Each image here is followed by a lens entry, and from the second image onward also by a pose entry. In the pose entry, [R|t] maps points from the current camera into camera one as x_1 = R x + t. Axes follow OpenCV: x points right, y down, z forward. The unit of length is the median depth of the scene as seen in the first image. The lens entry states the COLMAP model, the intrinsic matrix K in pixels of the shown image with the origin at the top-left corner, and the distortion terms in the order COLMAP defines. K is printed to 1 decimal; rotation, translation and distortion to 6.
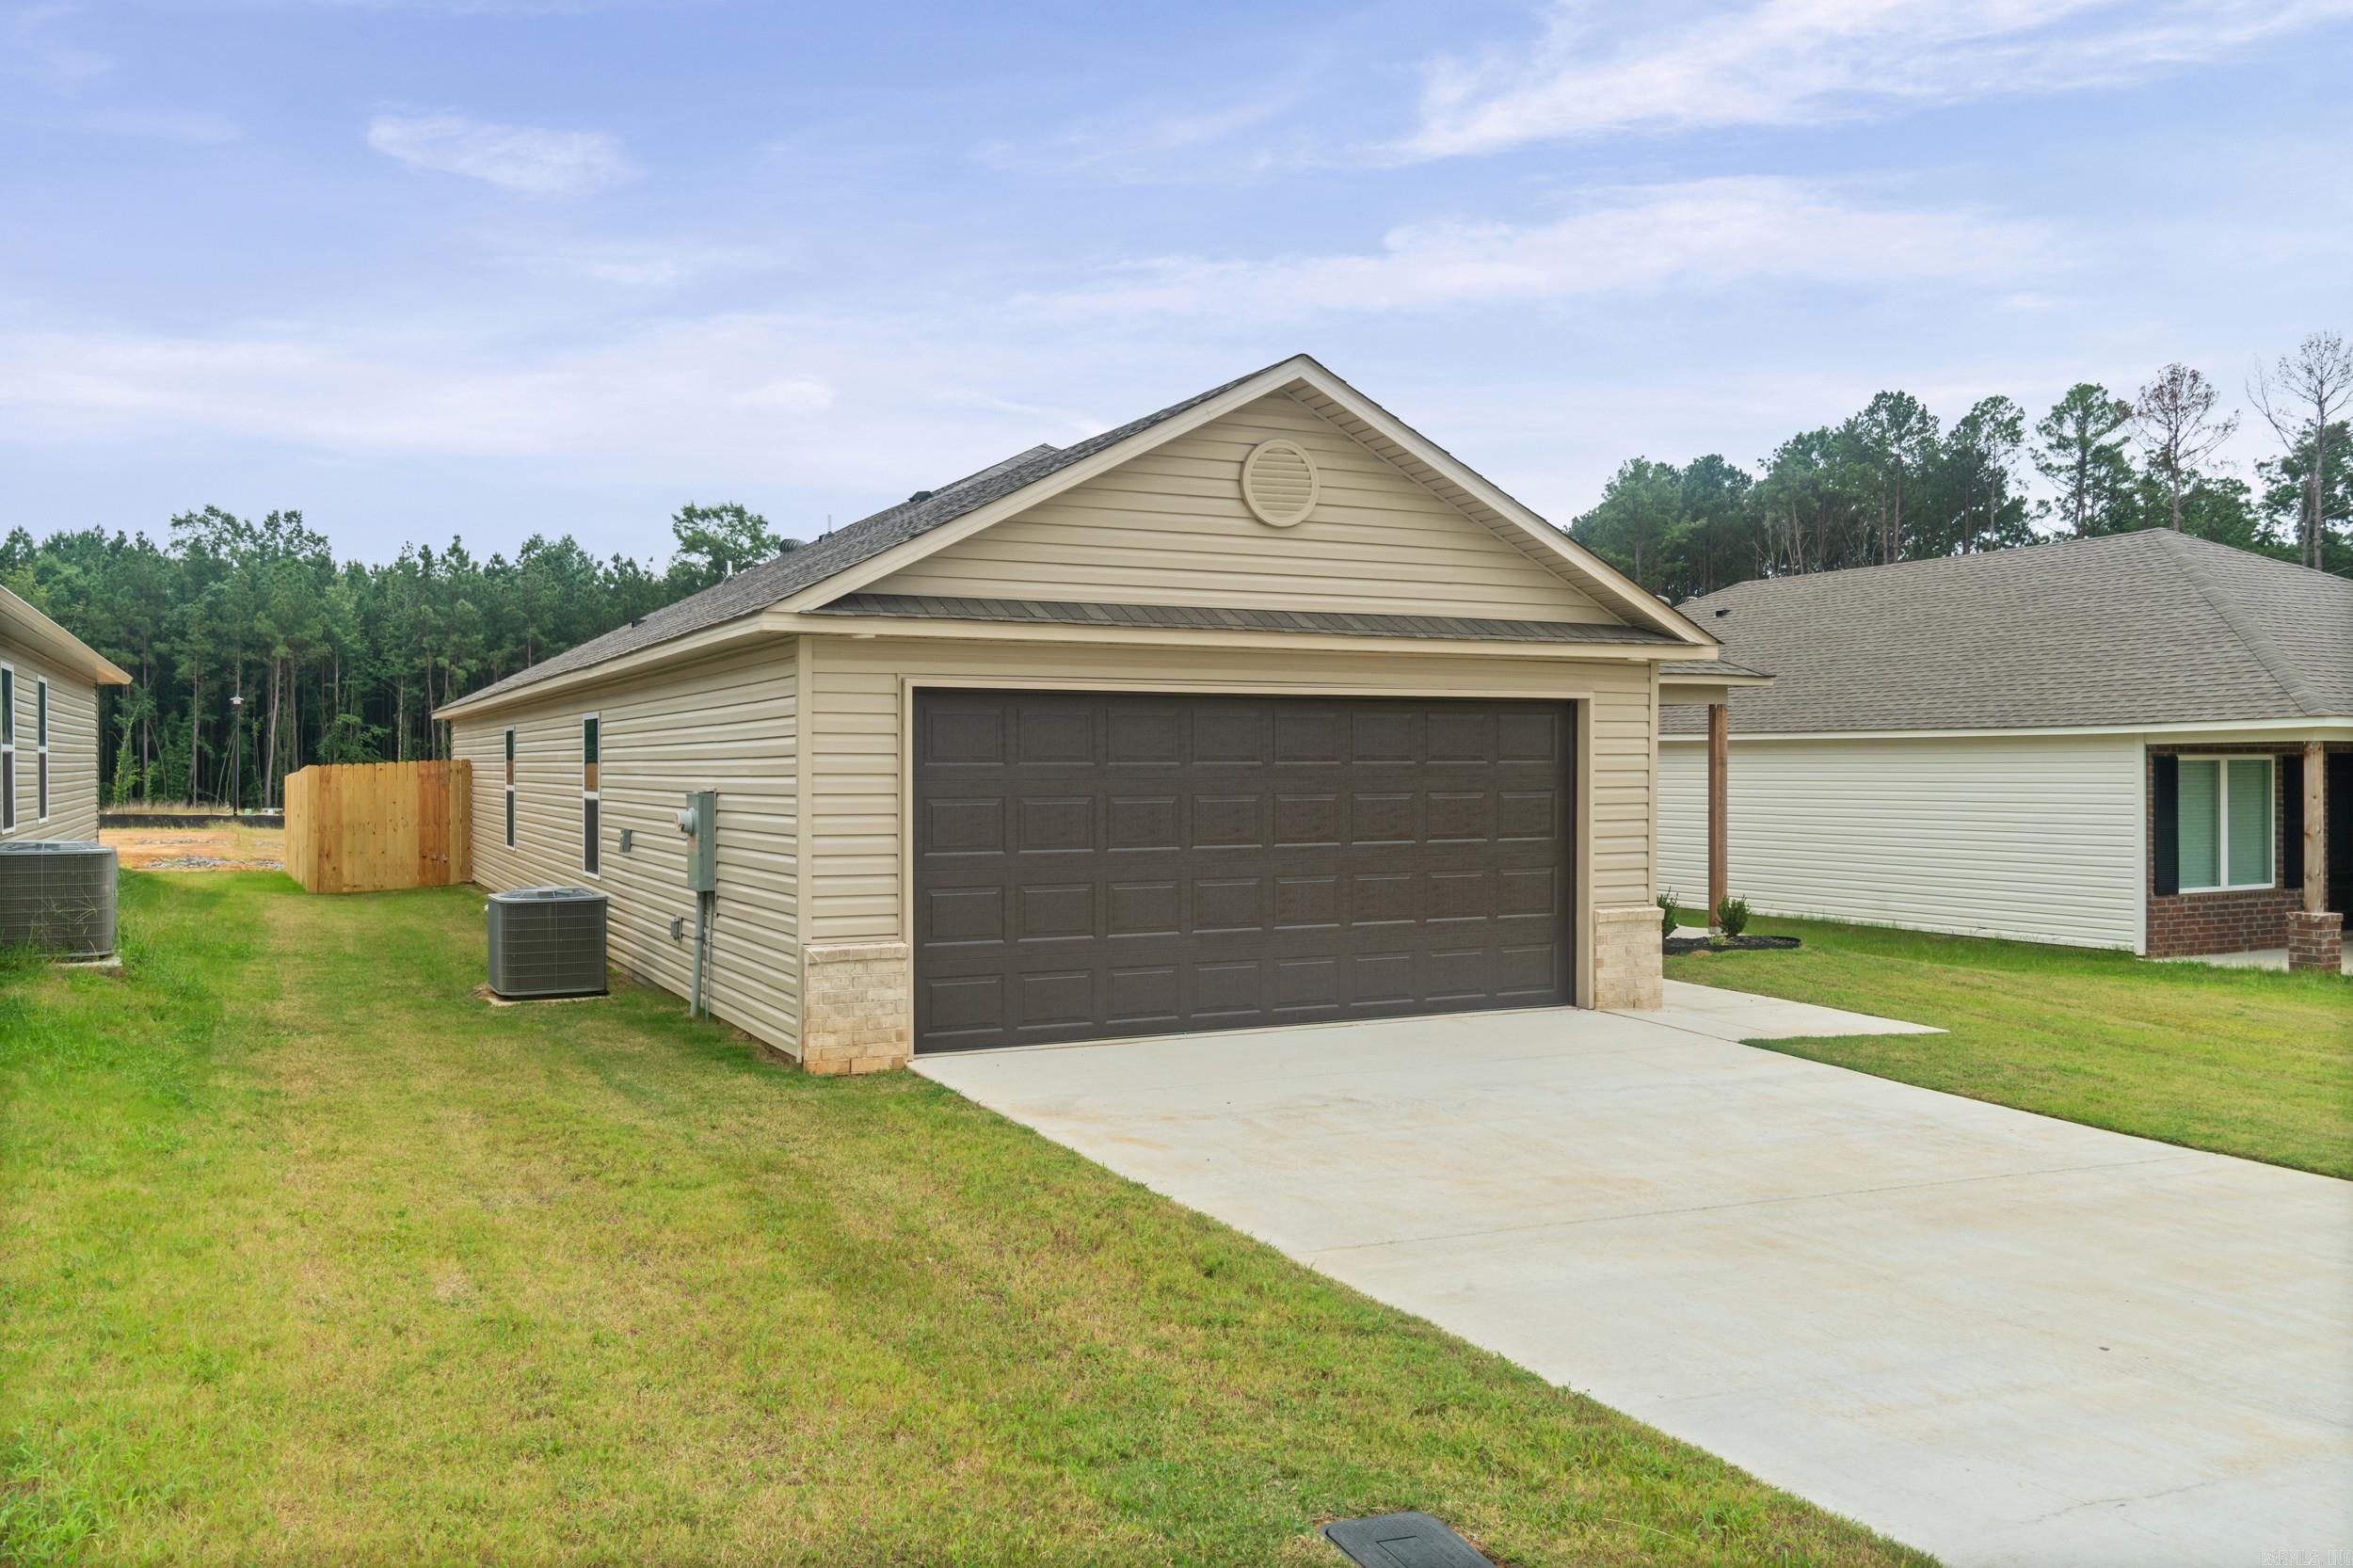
lens RADIAL K [[1783.0, 0, 1176.5], [0, 1783.0, 784.0], [0, 0, 1]] dist [-0.002444, -0.000841]
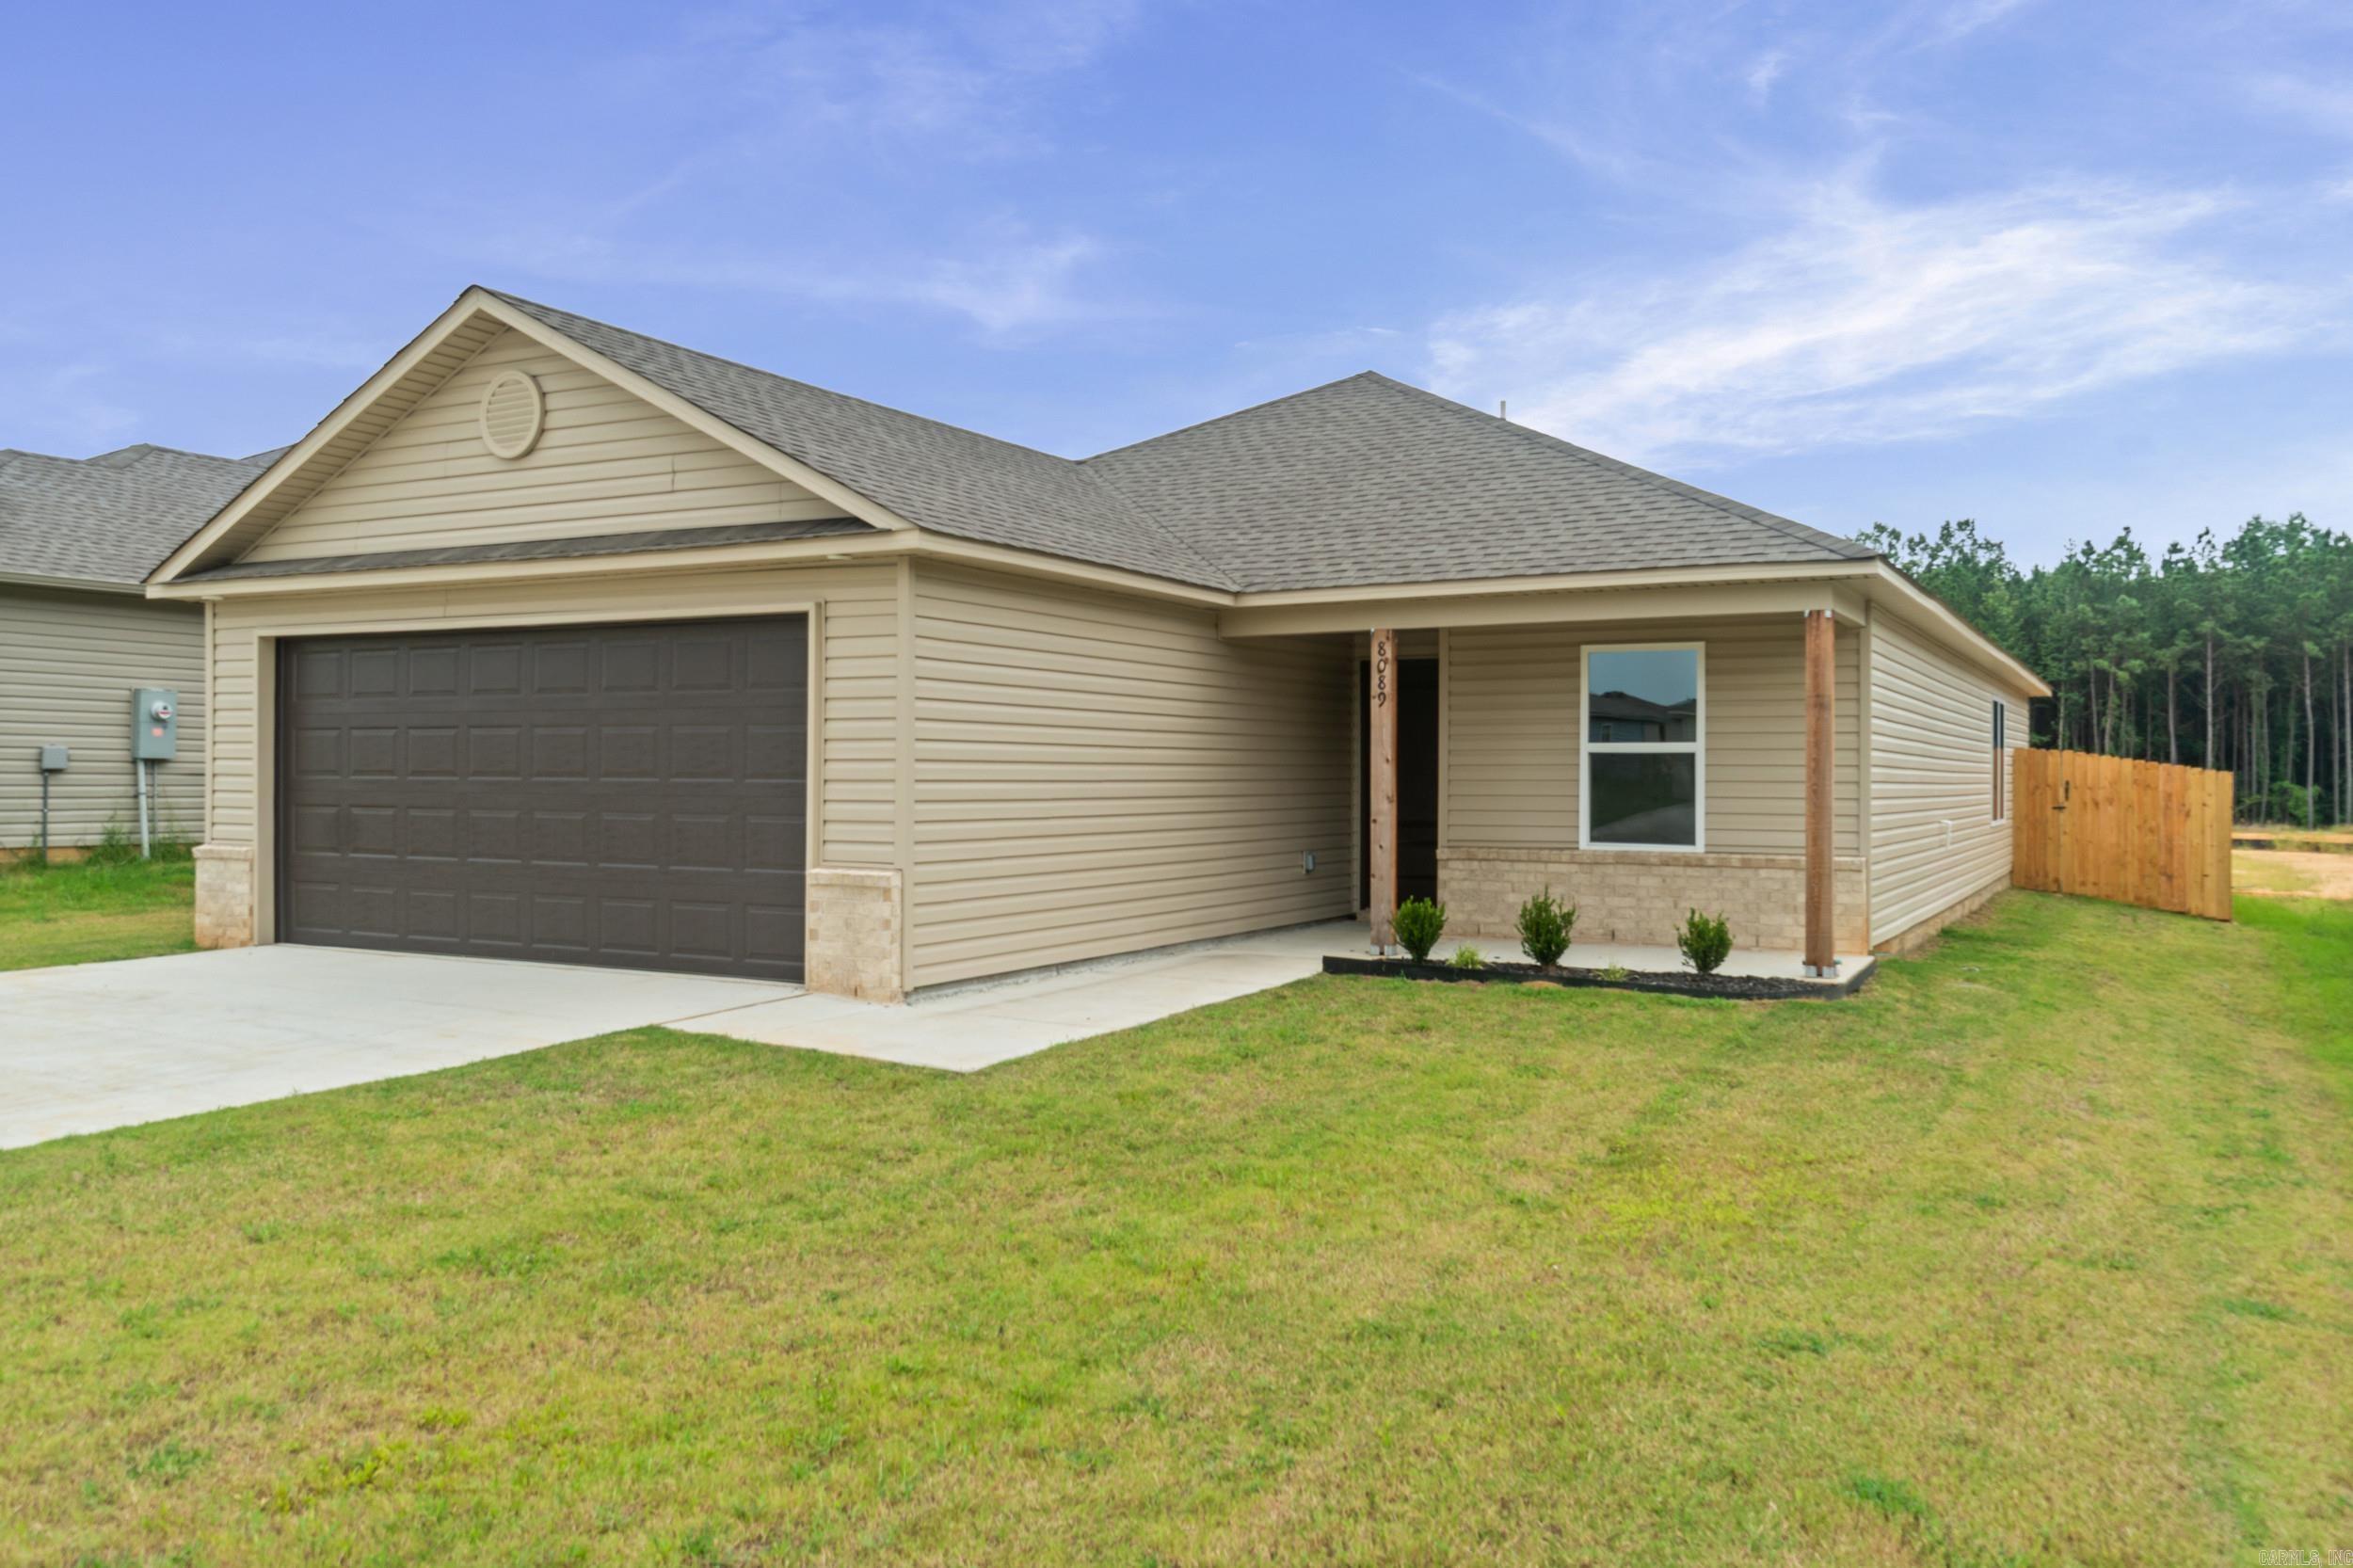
lens RADIAL K [[1854.0, 0, 1249.1], [0, 1854.0, 738.7], [0, 0, 1]] dist [0.013169, 0.003046]
pose [[0.597440, -0.011519, -0.801831, 0.100318], [-0.015674, 0.999538, -0.026037, 0.002914], [0.801760, 0.028123, 0.596984, 0.063137]]
